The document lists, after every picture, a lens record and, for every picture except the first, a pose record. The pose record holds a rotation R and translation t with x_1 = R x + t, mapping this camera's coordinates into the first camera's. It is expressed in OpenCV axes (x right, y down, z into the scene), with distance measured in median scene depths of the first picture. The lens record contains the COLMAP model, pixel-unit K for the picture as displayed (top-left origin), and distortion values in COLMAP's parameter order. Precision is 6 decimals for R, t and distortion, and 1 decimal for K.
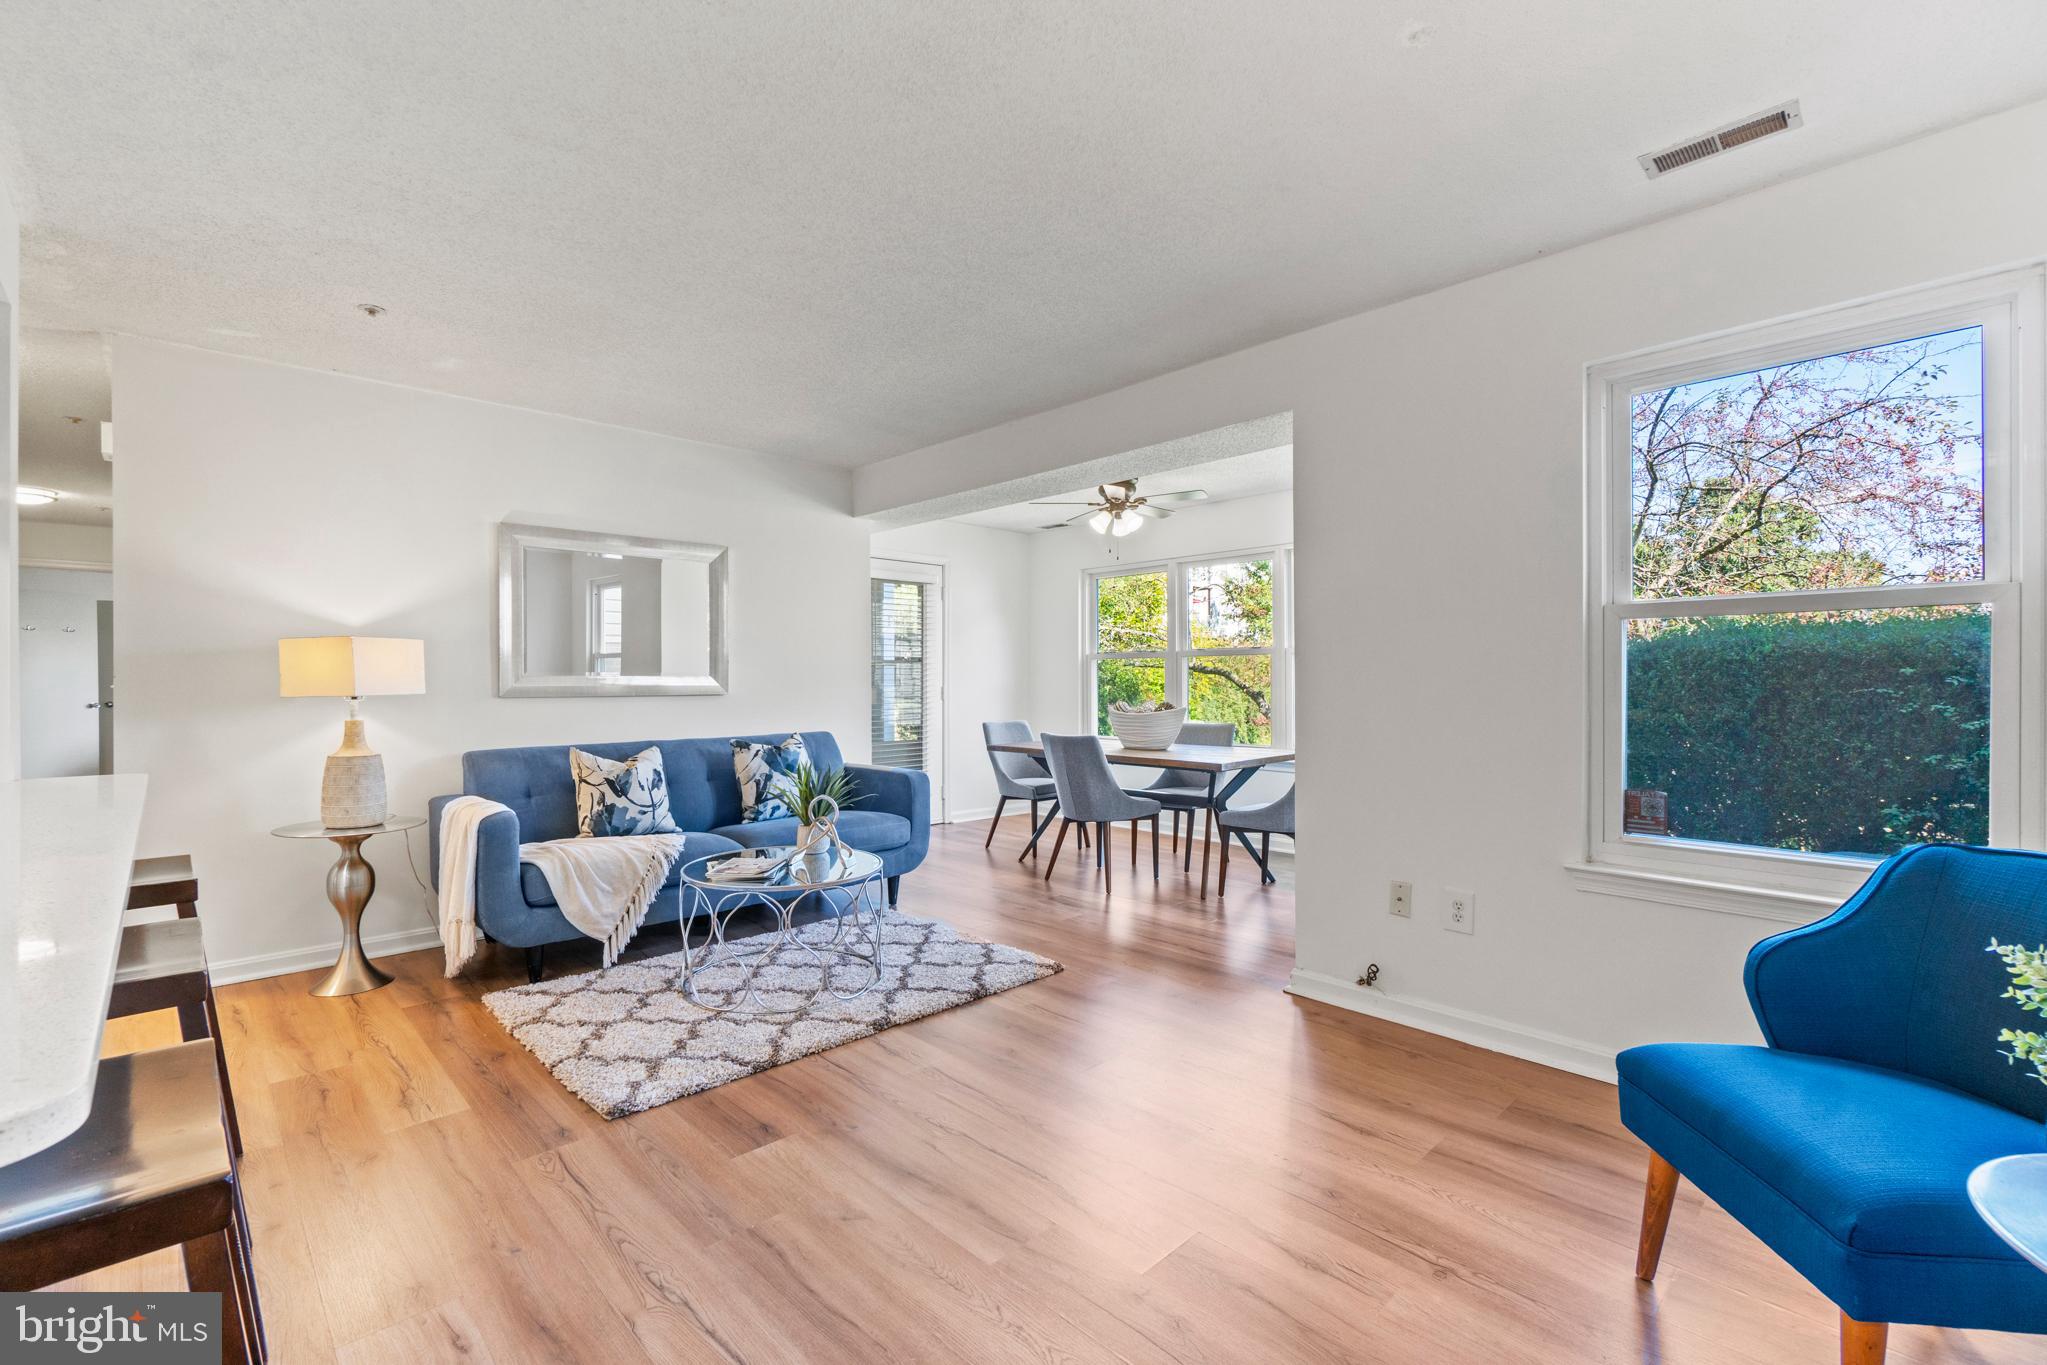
lens RADIAL K [[870.4, 0, 1023.5], [0, 870.4, 682.5], [0, 0, 1]] dist [0.001319, 0.000090]
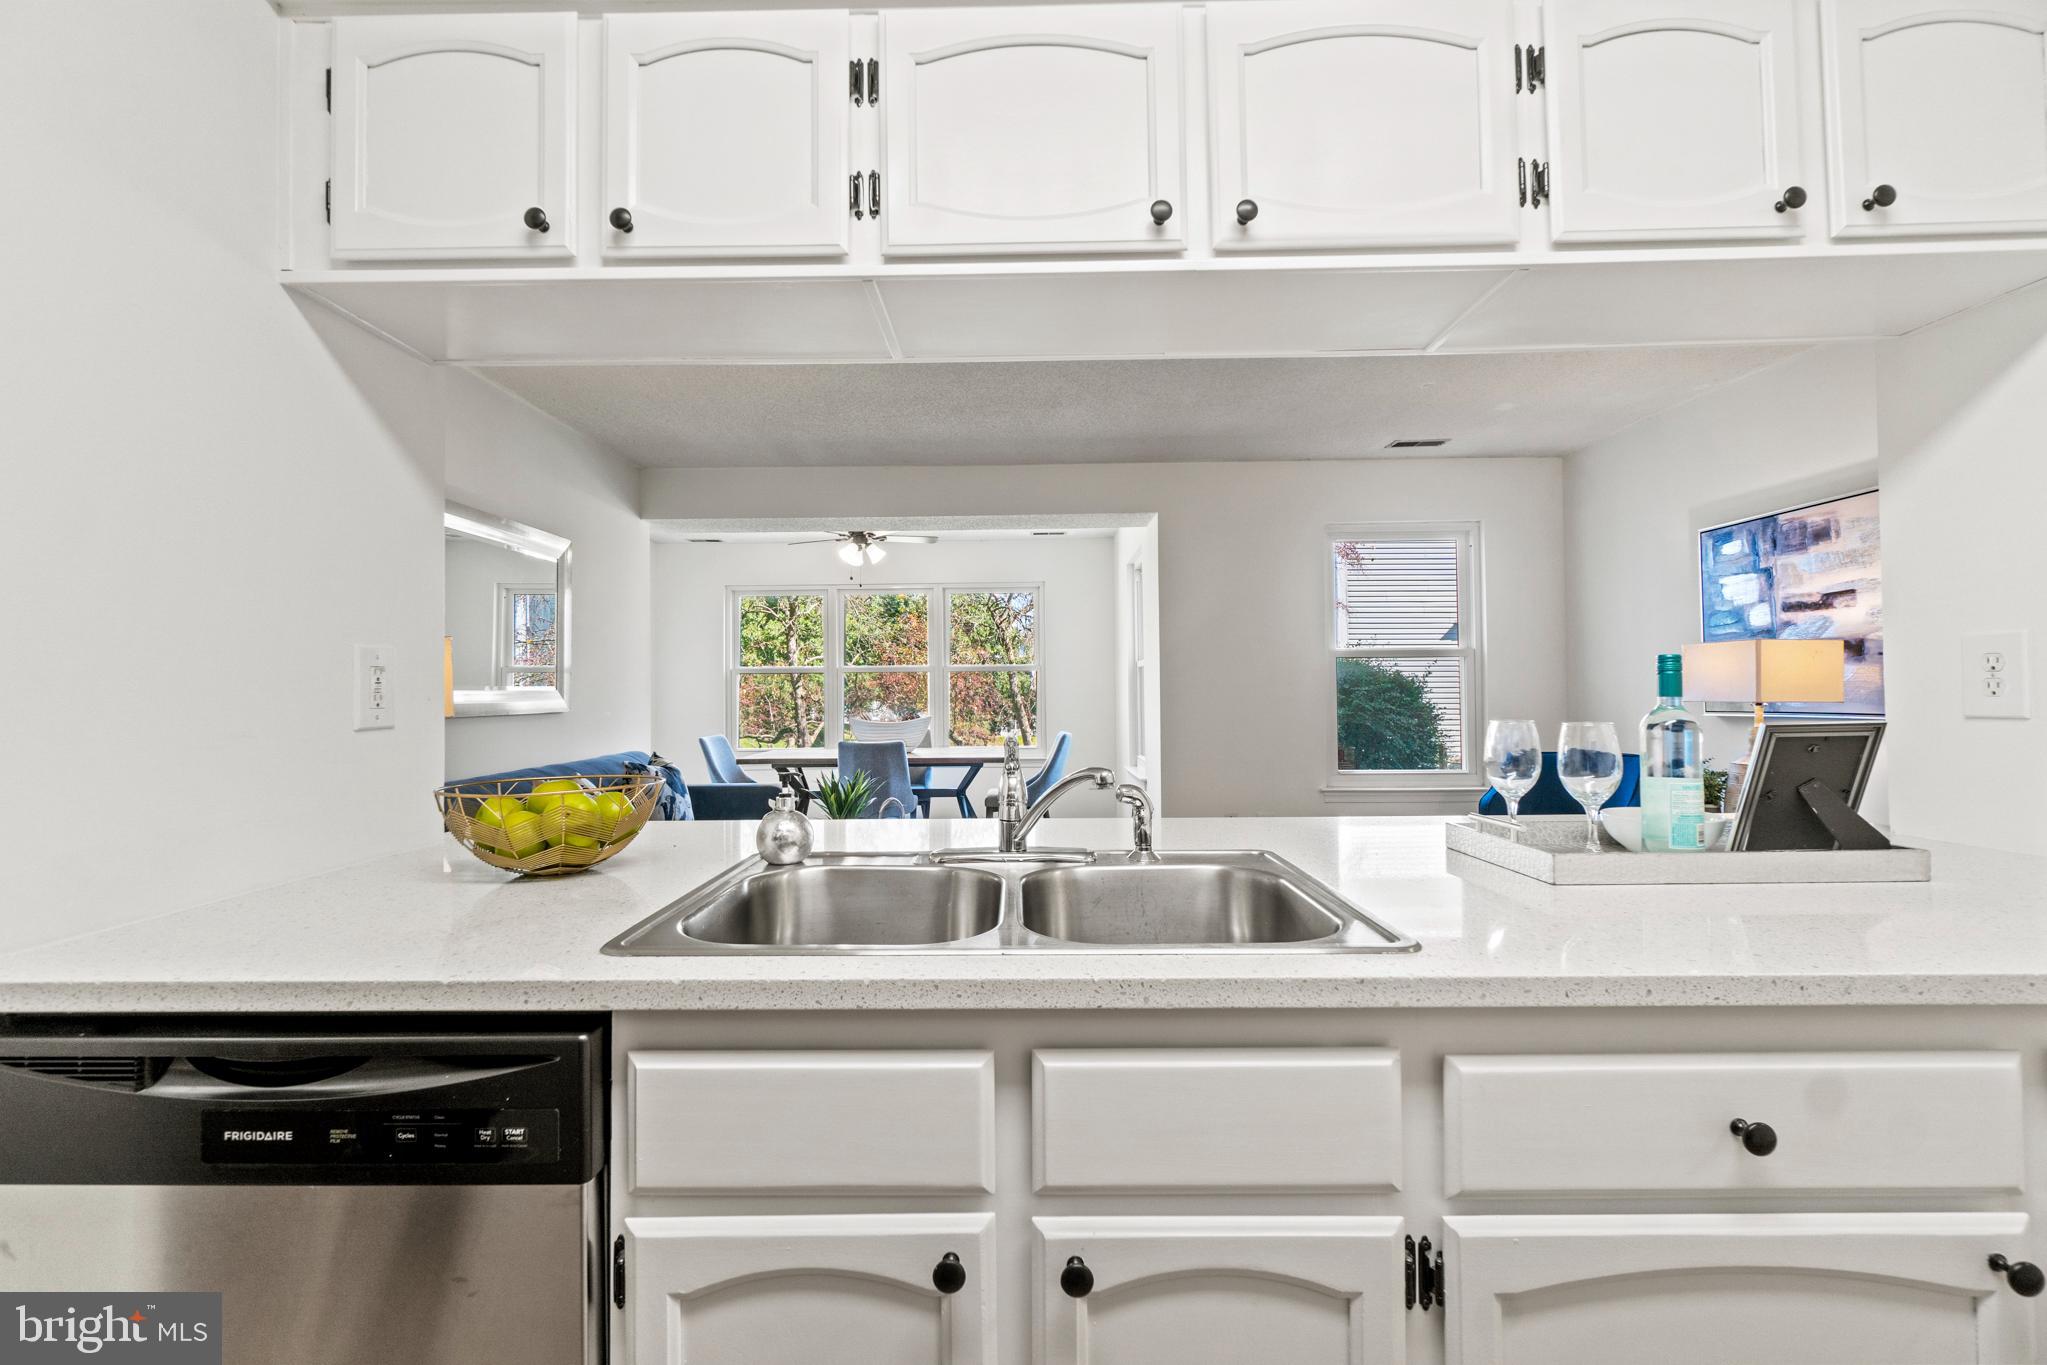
lens RADIAL K [[894.9, 0, 1007.2], [0, 894.9, 663.0], [0, 0, 1]] dist [0.000344, -0.000248]
pose [[0.704118, 0.019858, 0.709806, -0.856603], [0.009491, 0.999256, -0.037371, 0.004297], [-0.710020, 0.033050, 0.703406, 0.091056]]
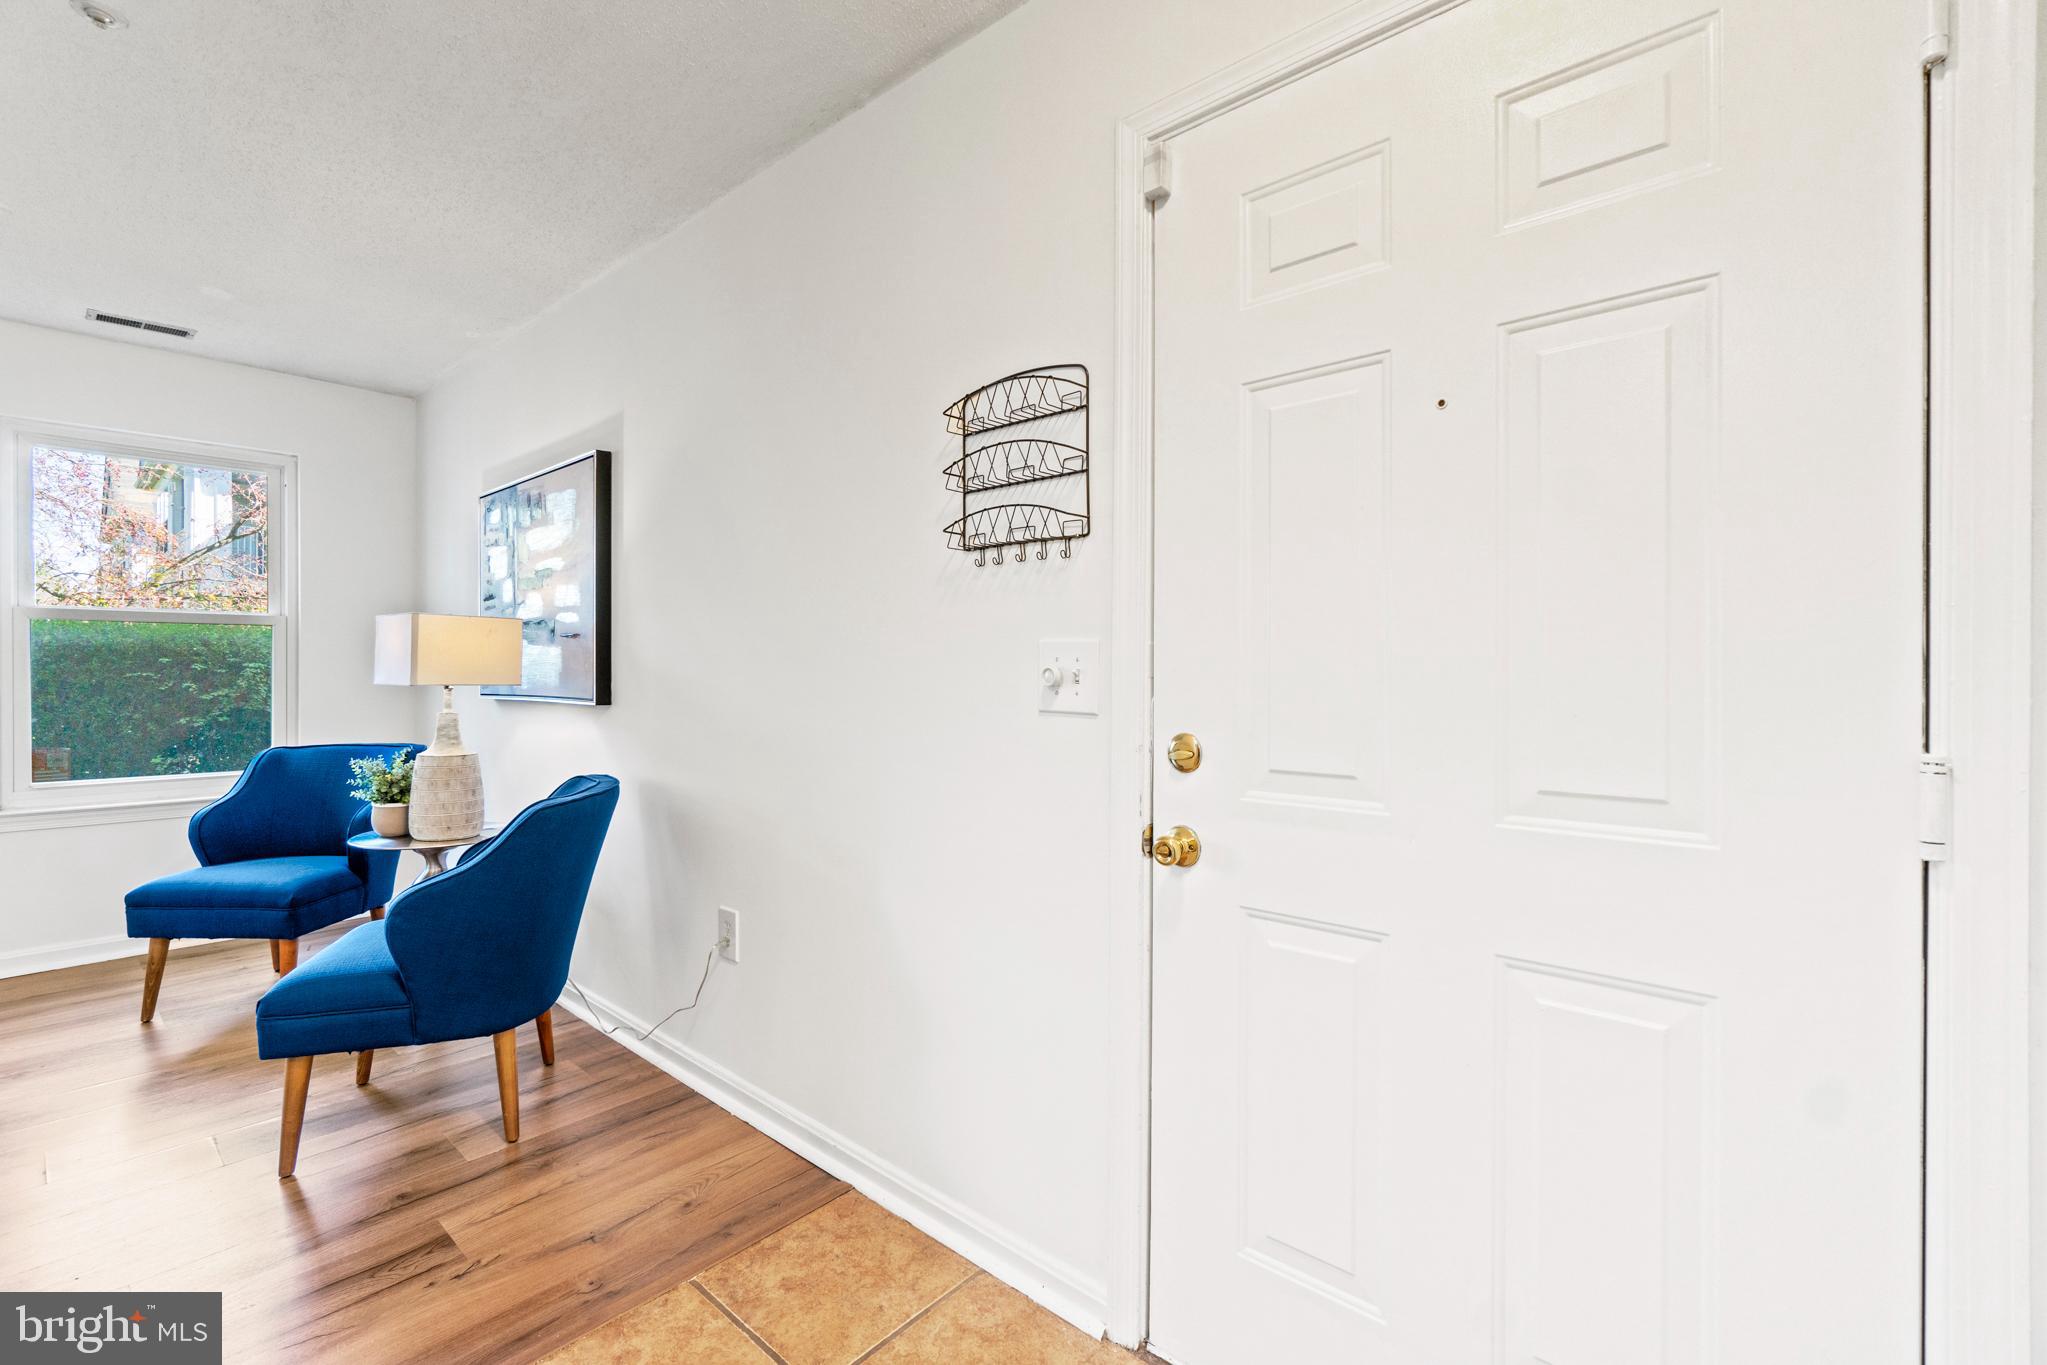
lens RADIAL K [[894.9, 0, 1007.2], [0, 894.9, 663.0], [0, 0, 1]] dist [0.000344, -0.000248]
pose [[-0.073993, 0.005665, 0.997243, -0.530796], [0.002996, 0.999981, -0.005459, 0.003836], [-0.997254, 0.002584, -0.074008, -0.251363]]
